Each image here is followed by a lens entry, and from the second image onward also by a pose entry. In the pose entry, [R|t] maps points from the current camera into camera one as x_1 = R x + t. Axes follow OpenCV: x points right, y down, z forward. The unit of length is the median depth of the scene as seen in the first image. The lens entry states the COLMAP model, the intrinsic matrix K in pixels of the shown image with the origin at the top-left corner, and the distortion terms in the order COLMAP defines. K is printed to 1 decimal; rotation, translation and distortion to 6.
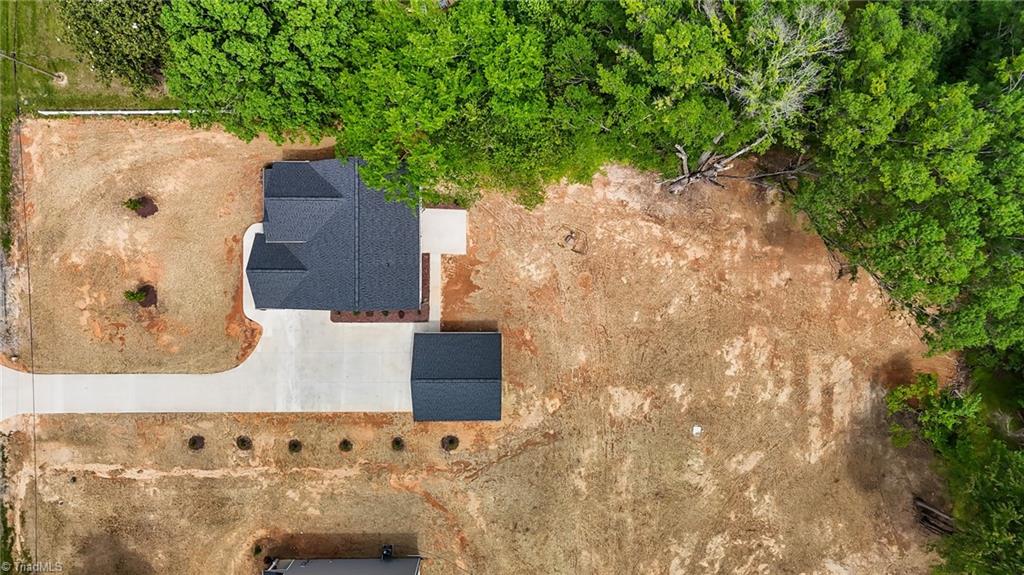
lens RADIAL K [[762.2, 0, 512.0], [0, 762.2, 287.5], [0, 0, 1]] dist [0.078400, -0.077394]
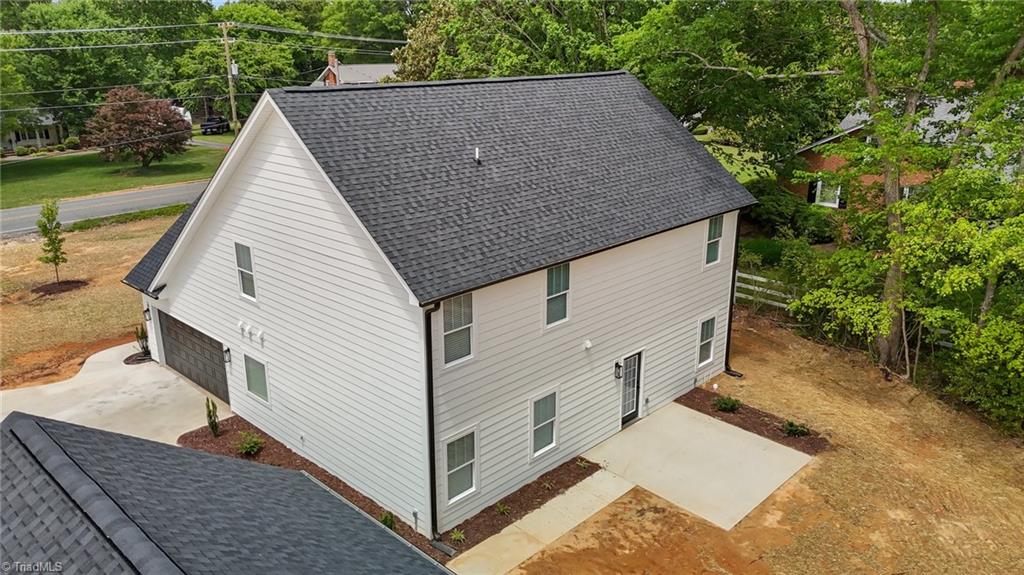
lens RADIAL K [[762.2, 0, 512.0], [0, 762.2, 287.5], [0, 0, 1]] dist [0.078400, -0.077394]
pose [[0.721949, 0.193261, -0.664410, 0.030229], [-0.691912, 0.211255, -0.690383, 0.143201], [0.006936, 0.958134, 0.286235, 0.865345]]
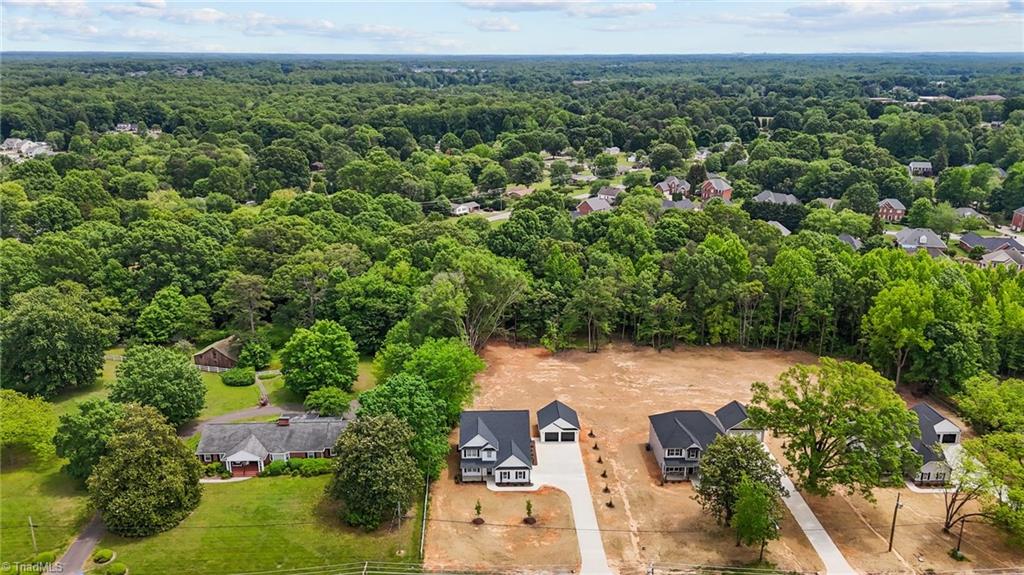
lens RADIAL K [[762.2, 0, 512.0], [0, 762.2, 287.5], [0, 0, 1]] dist [0.078400, -0.077394]
pose [[-0.037001, -0.317235, 0.947625, -1.929761], [0.999287, -0.018848, 0.032708, -0.074530], [0.007485, 0.948160, 0.317706, -0.045295]]
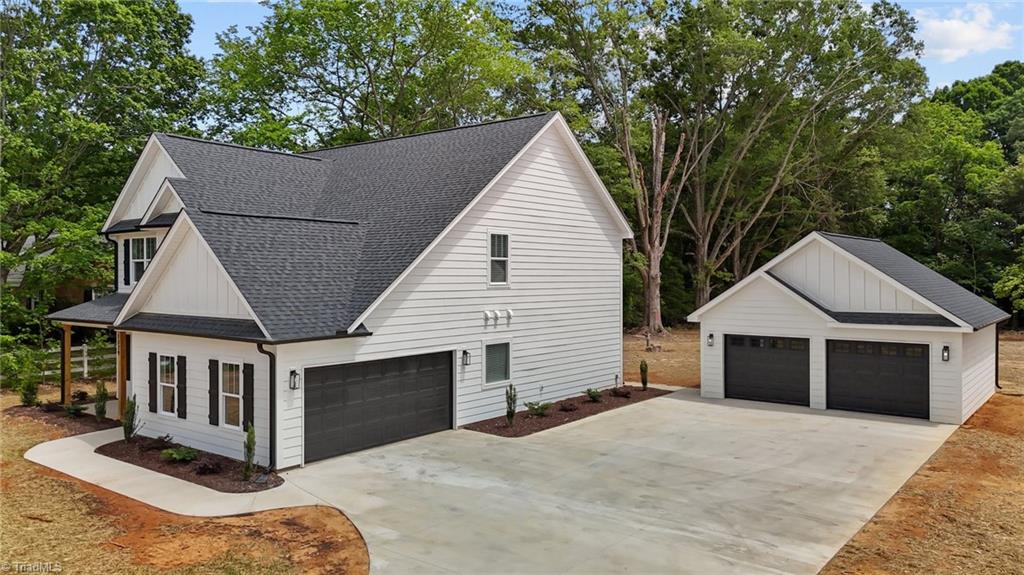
lens RADIAL K [[753.6, 0, 512.0], [0, 753.6, 287.5], [0, 0, 1]] dist [0.079164, -0.077575]
pose [[0.612703, -0.028569, 0.789797, -0.443894], [0.790043, -0.004010, -0.613039, 0.206306], [0.020681, 0.999584, 0.020113, 0.940897]]
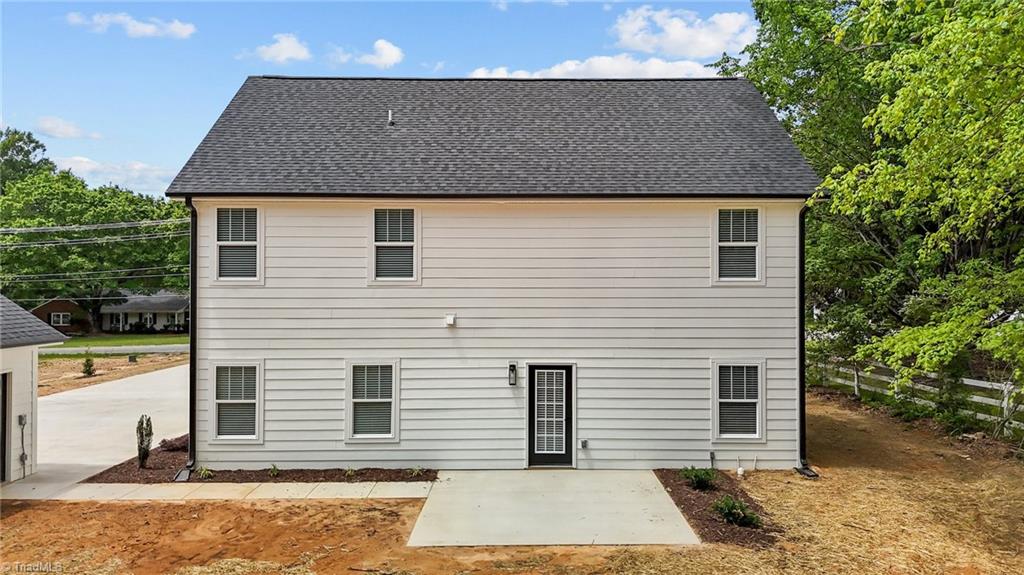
lens RADIAL K [[762.2, 0, 512.0], [0, 762.2, 287.5], [0, 0, 1]] dist [0.078400, -0.077394]
pose [[0.020368, -0.018484, -0.999622, 0.091428], [-0.999724, -0.012064, -0.020147, -0.060426], [-0.011687, 0.999756, -0.018725, 0.951836]]
